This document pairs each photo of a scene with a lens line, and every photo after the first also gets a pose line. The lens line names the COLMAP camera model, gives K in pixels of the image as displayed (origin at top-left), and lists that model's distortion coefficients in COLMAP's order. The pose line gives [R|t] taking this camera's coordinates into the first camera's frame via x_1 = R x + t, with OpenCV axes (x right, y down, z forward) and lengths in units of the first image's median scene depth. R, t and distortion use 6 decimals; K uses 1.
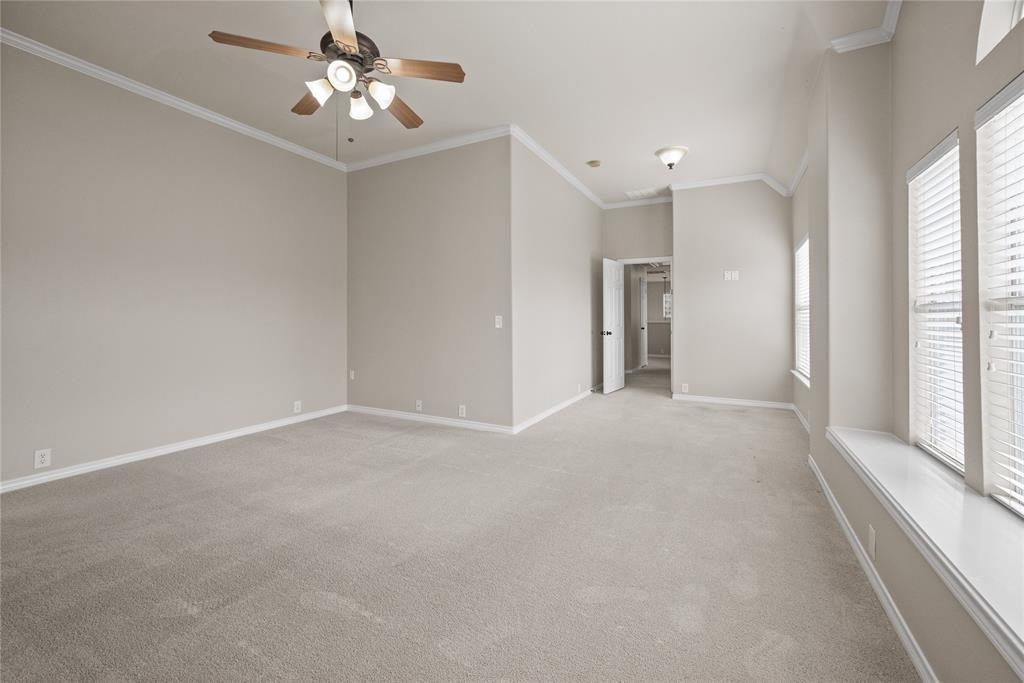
lens RADIAL K [[411.6, 0, 505.5], [0, 411.6, 318.8], [0, 0, 1]] dist [-0.000608, 0.000691]
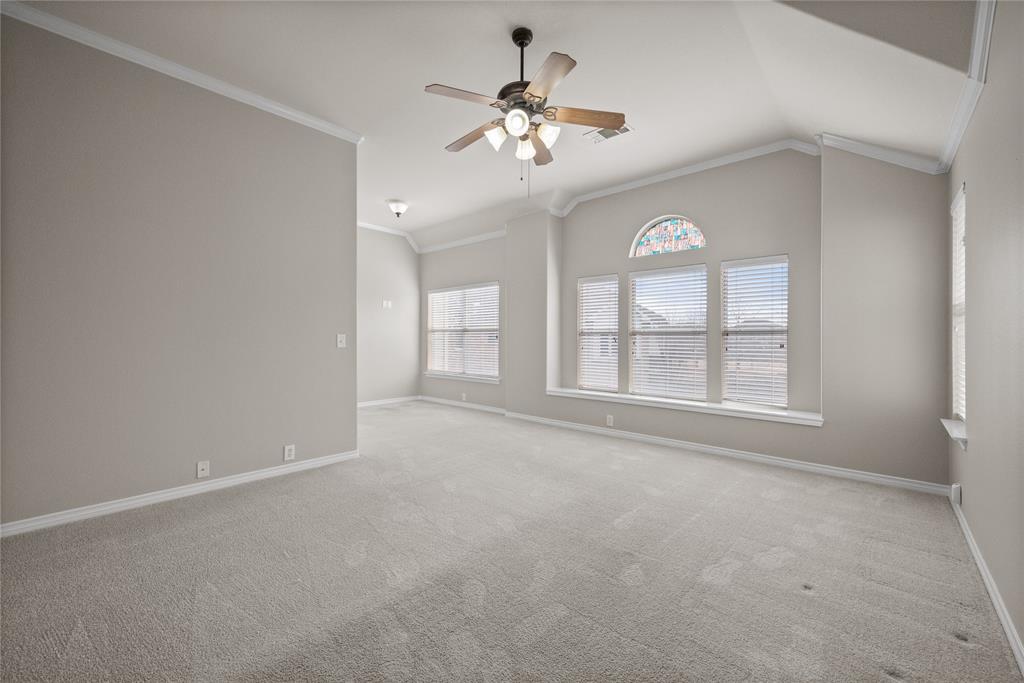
lens RADIAL K [[411.6, 0, 506.9], [0, 411.6, 338.7], [0, 0, 1]] dist [-0.000608, 0.000691]
pose [[0.257127, -0.001209, 0.966377, -0.804899], [-0.002184, 0.999996, 0.001833, 0.000430], [-0.966375, -0.002582, 0.257123, 0.407447]]
